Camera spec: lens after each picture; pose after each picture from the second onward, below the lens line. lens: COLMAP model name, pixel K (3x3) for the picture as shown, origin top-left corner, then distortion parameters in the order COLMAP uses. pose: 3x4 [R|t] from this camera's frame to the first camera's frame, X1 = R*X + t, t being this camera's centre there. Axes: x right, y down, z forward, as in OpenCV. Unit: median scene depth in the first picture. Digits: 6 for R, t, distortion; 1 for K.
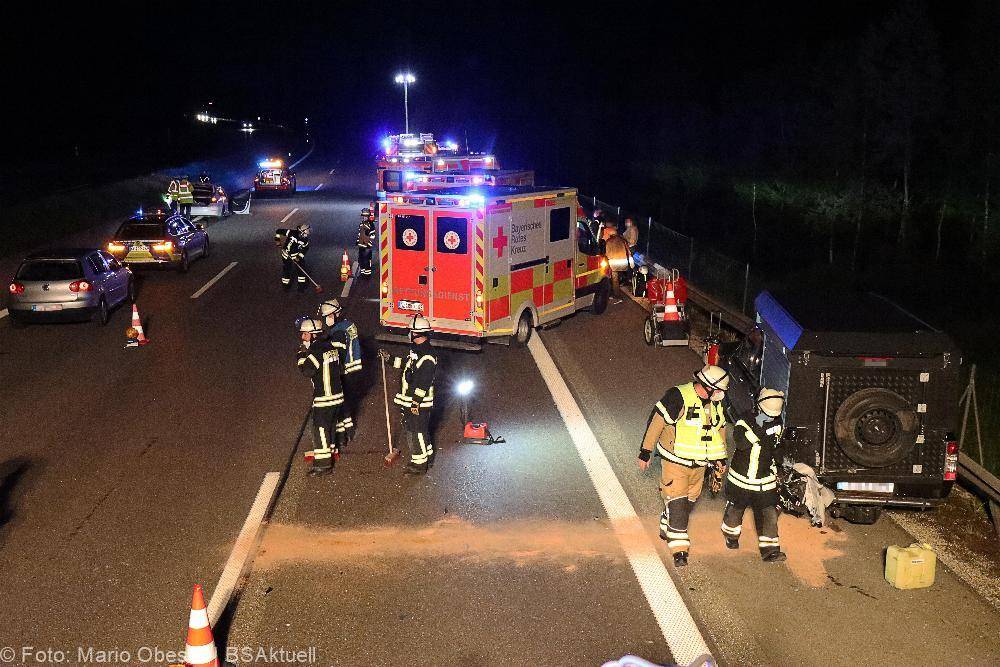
lens RADIAL K [[1062.0, 0, 500.0], [0, 1062.0, 333.5], [0, 0, 1]] dist [0.003345, 0.012323]
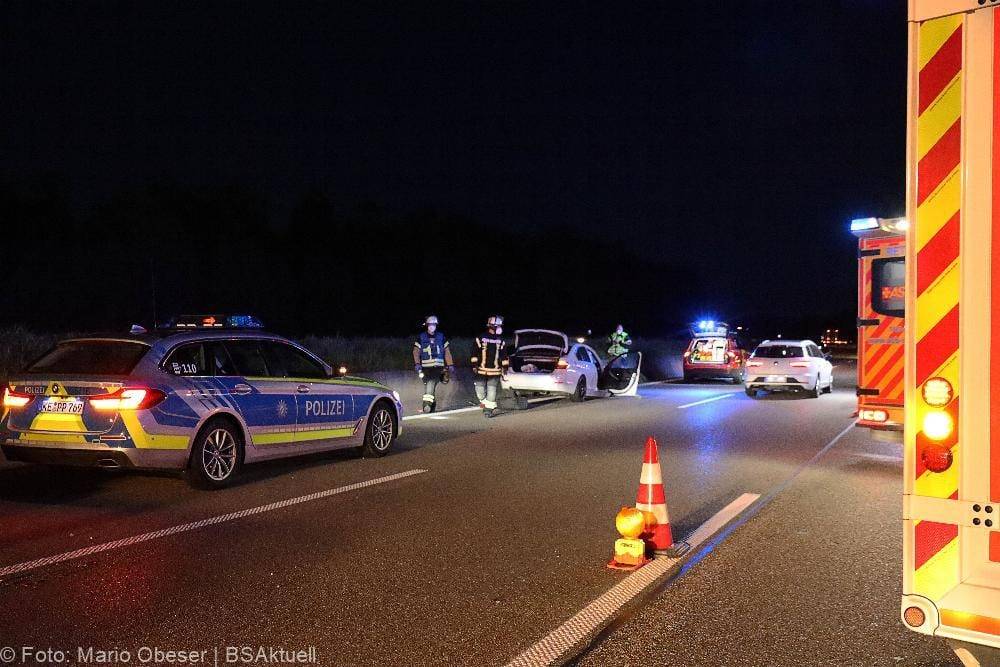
lens RADIAL K [[1062.0, 0, 500.0], [0, 1062.0, 333.5], [0, 0, 1]] dist [0.003345, 0.012323]
pose [[0.880761, 0.009467, -0.473467, -0.067690], [-0.108431, 0.977271, -0.182167, -0.072484], [0.460981, 0.211784, 0.861768, 1.000930]]
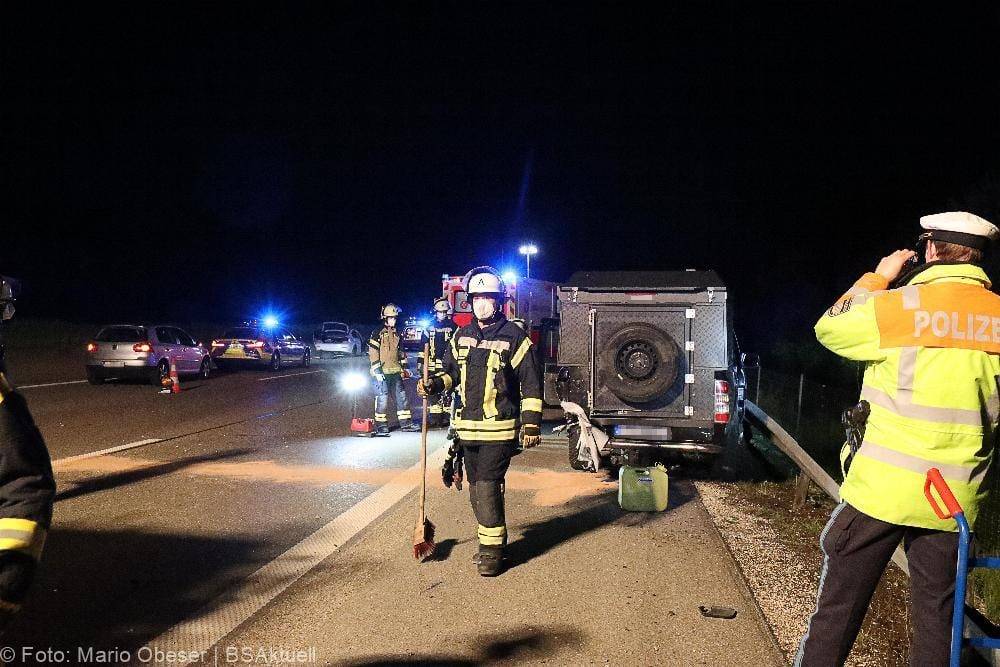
lens RADIAL K [[936.3, 0, 500.0], [0, 936.3, 333.5], [0, 0, 1]] dist [-0.008962, -0.000186]
pose [[0.980409, 0.018669, -0.196086, 0.198779], [-0.057416, 0.979353, -0.193832, 0.118810], [0.188419, 0.201293, 0.961238, 0.071997]]
